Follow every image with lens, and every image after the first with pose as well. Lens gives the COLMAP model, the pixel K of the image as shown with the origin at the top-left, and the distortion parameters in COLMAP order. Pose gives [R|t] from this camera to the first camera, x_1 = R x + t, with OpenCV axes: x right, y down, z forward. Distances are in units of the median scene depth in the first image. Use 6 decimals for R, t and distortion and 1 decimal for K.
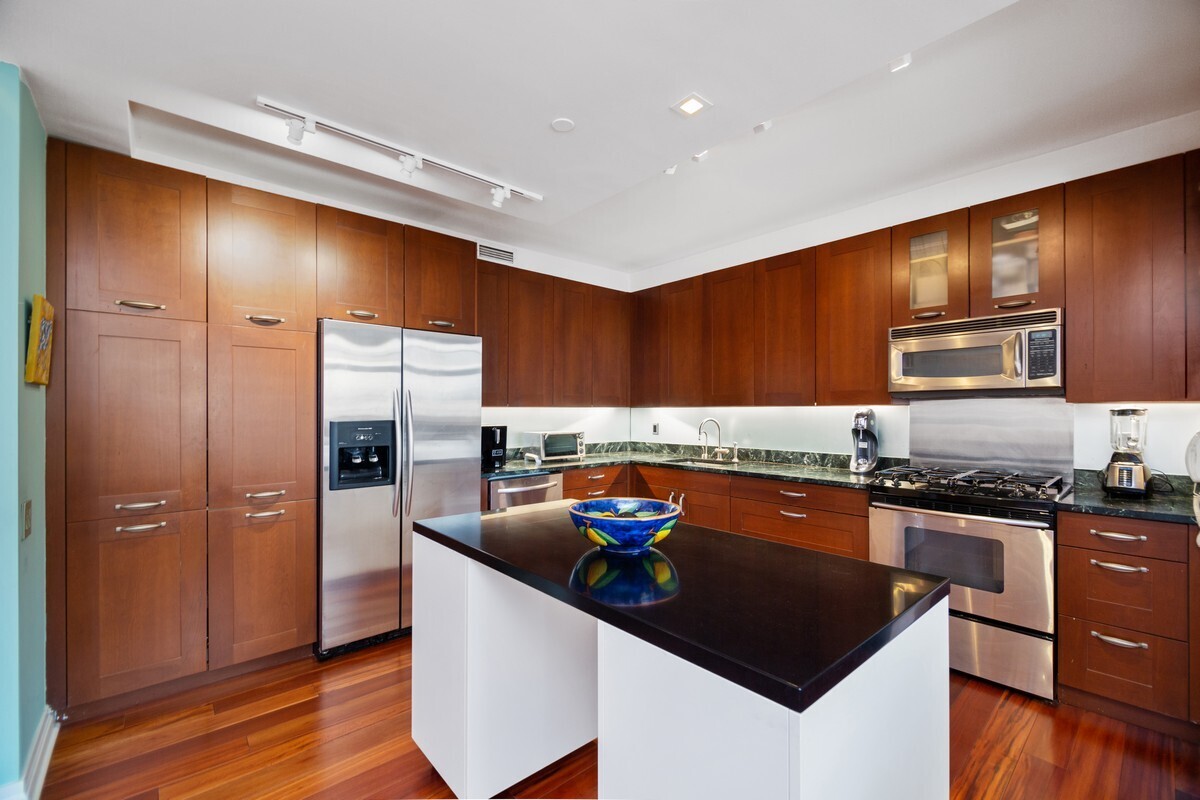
lens RADIAL K [[510.9, 0, 603.5], [0, 510.9, 412.3], [0, 0, 1]] dist [0.002660, 0.000142]
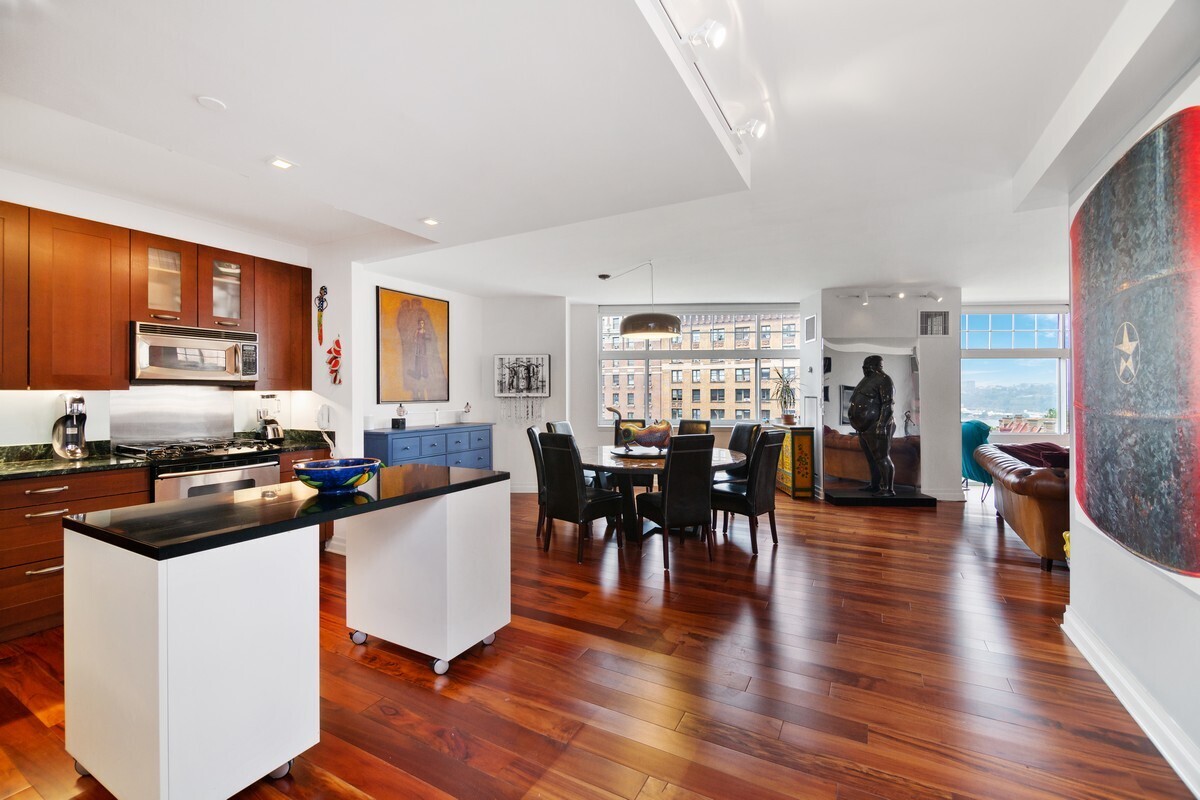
lens RADIAL K [[510.9, 0, 597.1], [0, 510.9, 388.8], [0, 0, 1]] dist [0.002660, 0.000142]
pose [[-0.336151, 0.007622, 0.941777, -0.820553], [-0.001857, 0.999960, -0.008755, -0.010186], [-0.941806, -0.004692, -0.336124, 0.420939]]
